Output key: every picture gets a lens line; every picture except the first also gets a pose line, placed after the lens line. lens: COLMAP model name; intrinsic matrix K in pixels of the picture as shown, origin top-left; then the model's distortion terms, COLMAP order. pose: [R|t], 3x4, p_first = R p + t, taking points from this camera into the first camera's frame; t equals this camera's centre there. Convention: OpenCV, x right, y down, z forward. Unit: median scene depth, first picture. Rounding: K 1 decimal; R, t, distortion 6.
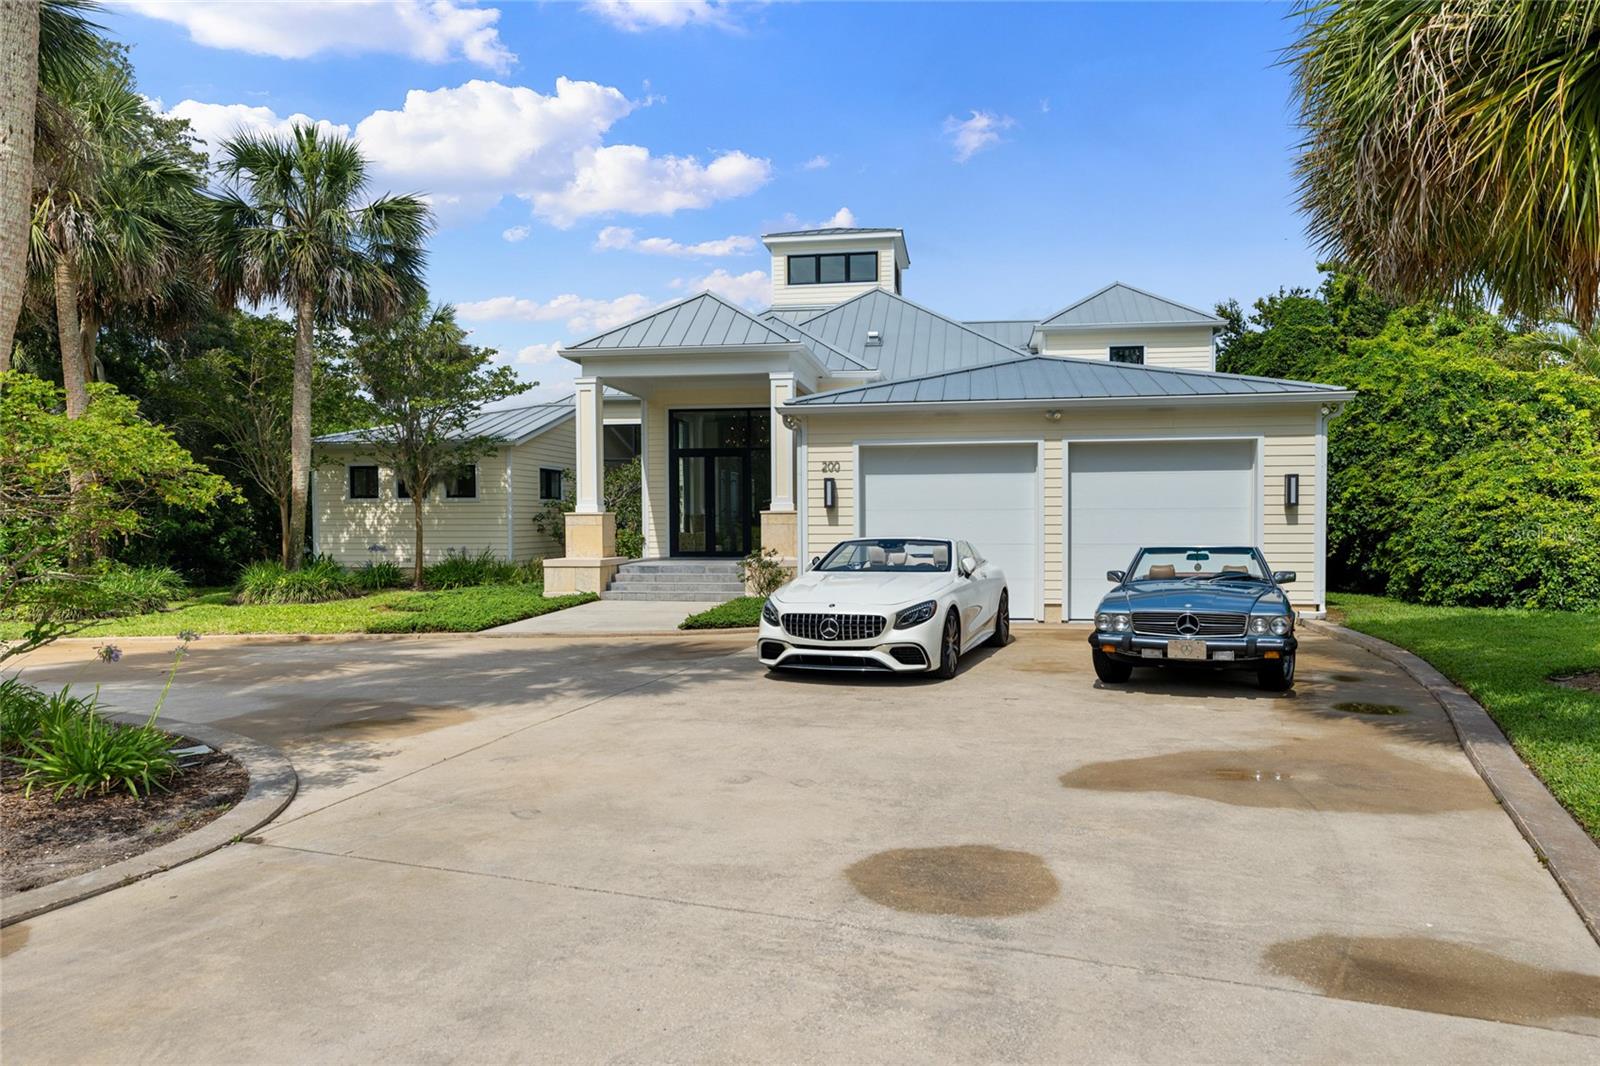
lens RADIAL K [[1074.0, 0, 800.0], [0, 1074.0, 533.0], [0, 0, 1]] dist [0.000302, 0.000137]
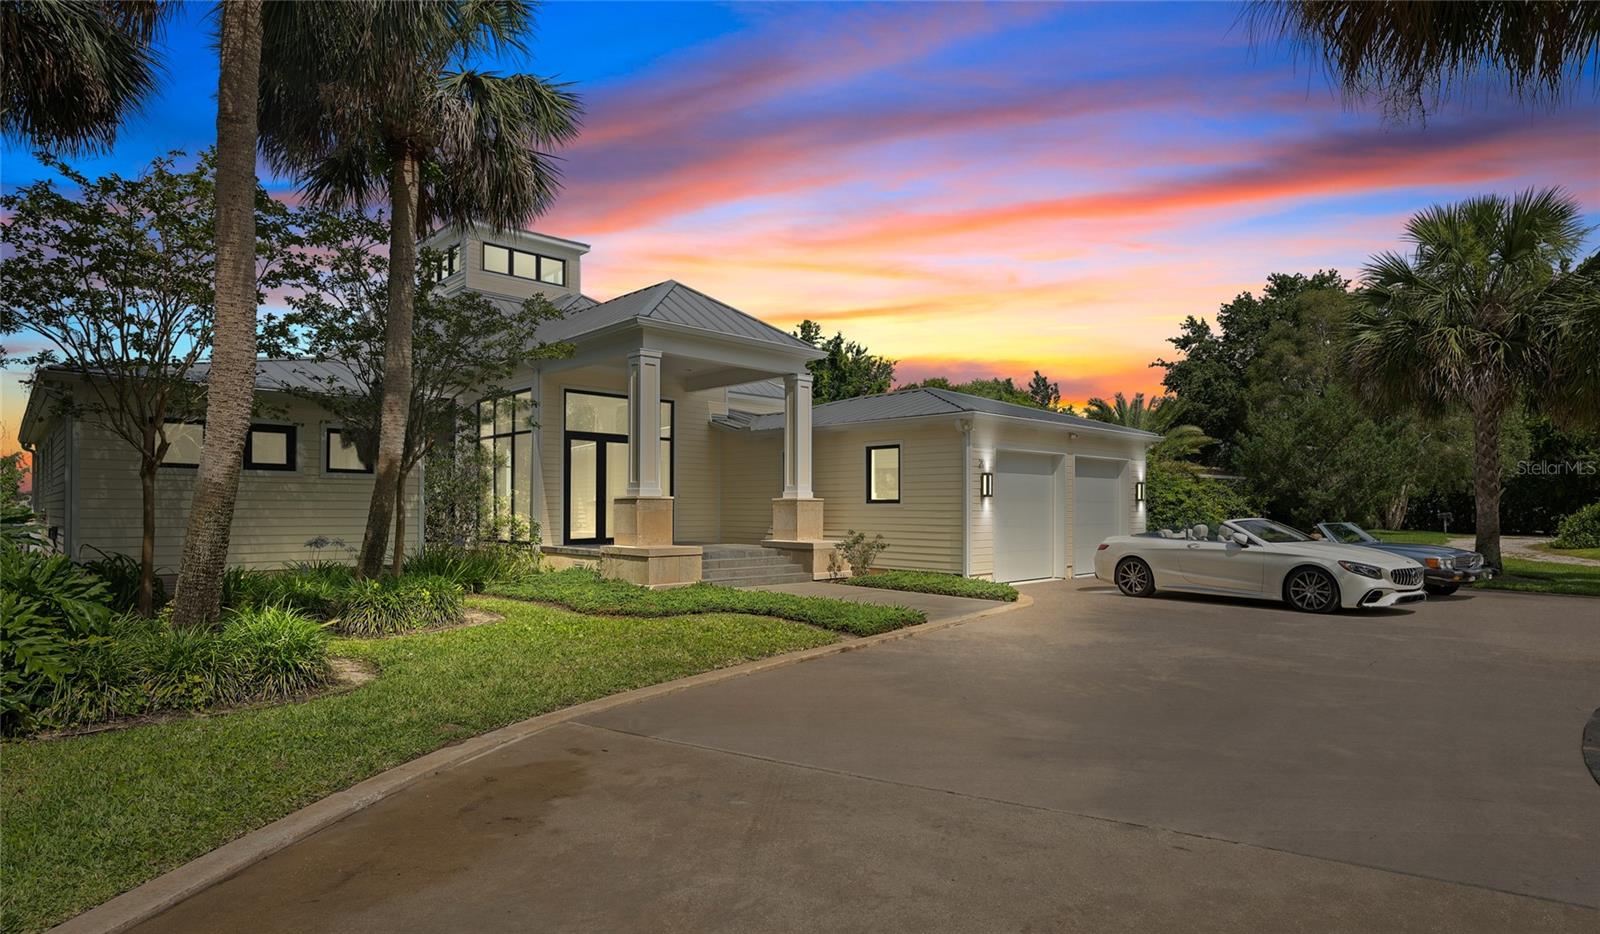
lens RADIAL K [[871.0, 0, 800.0], [0, 871.0, 467.0], [0, 0, 1]] dist [-0.001051, -0.000214]
pose [[0.608031, 0.043566, 0.792717, -0.904187], [0.004890, 0.998269, -0.058613, 0.000262], [-0.793898, 0.039515, 0.606766, 0.549435]]
